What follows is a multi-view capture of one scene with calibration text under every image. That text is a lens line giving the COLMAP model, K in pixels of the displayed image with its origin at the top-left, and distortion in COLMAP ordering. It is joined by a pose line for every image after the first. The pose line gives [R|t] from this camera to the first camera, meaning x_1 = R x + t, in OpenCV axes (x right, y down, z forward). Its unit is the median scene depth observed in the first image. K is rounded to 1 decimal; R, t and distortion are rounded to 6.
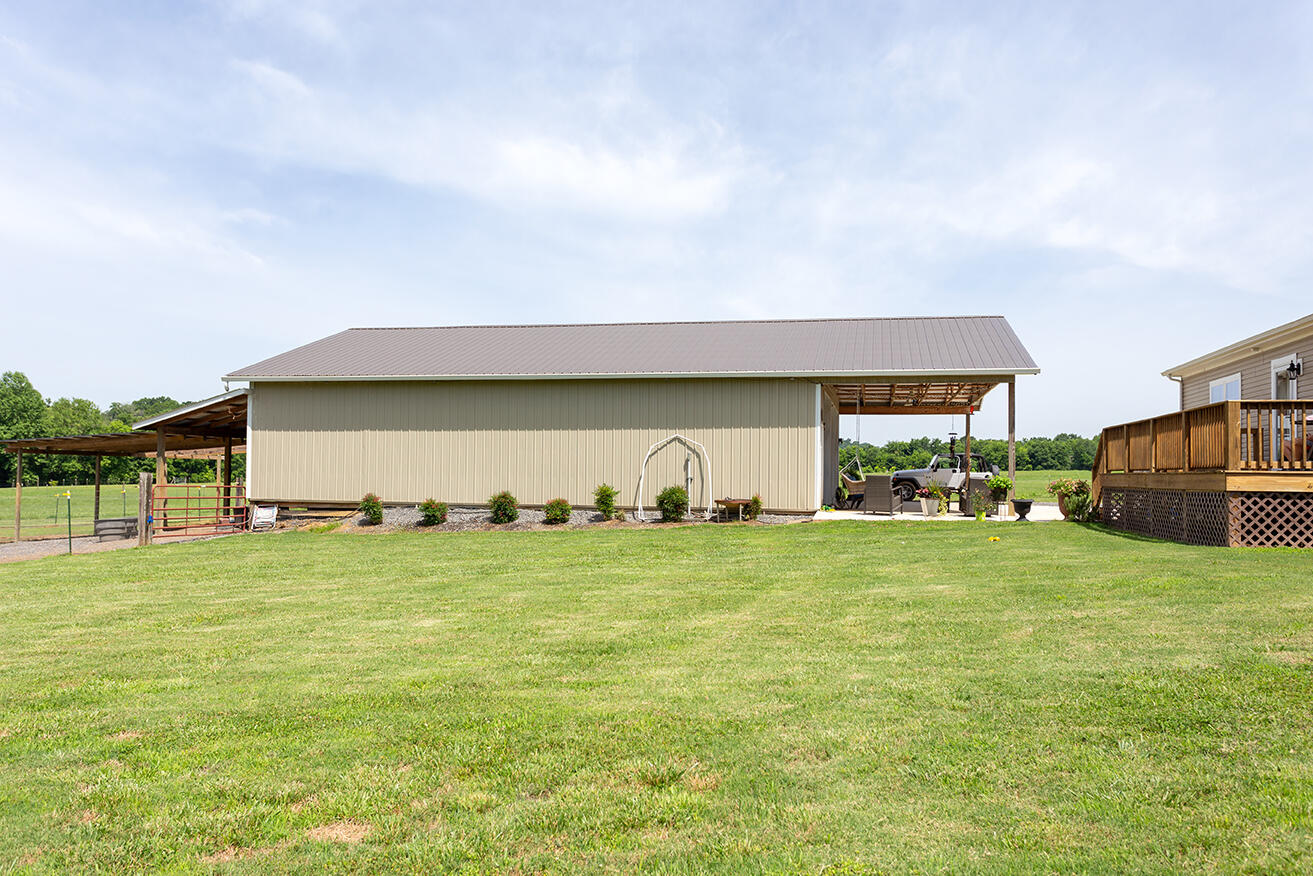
lens RADIAL K [[1065.6, 0, 648.7], [0, 1065.6, 437.5], [0, 0, 1]] dist [-0.013725, 0.044265]
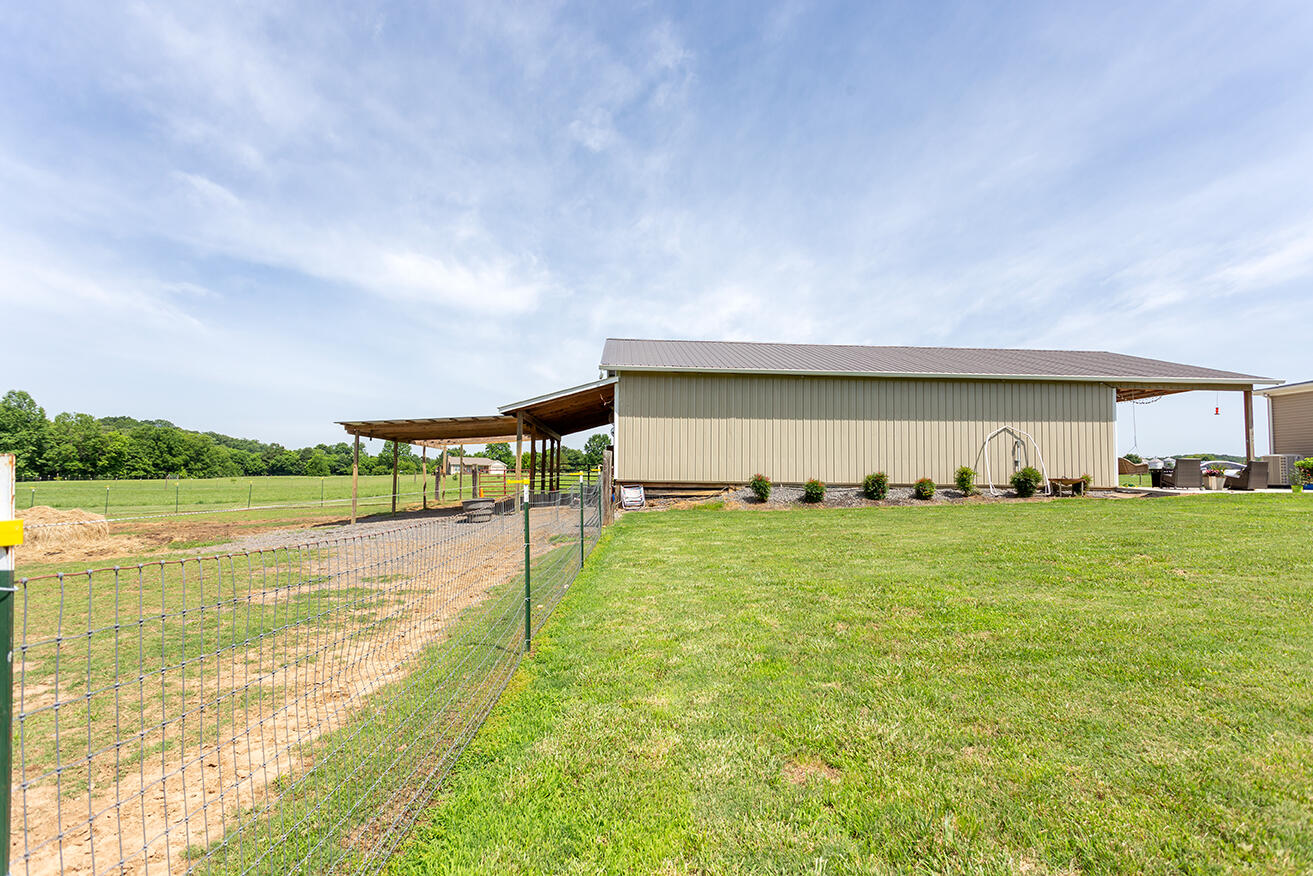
lens RADIAL K [[625.6, 0, 632.9], [0, 625.6, 482.2], [0, 0, 1]] dist [0.008491, -0.001311]
pose [[0.959910, -0.001625, 0.280302, -0.104319], [-0.011104, 0.998978, 0.043817, 0.006201], [-0.280087, -0.045173, 0.958911, 0.075931]]
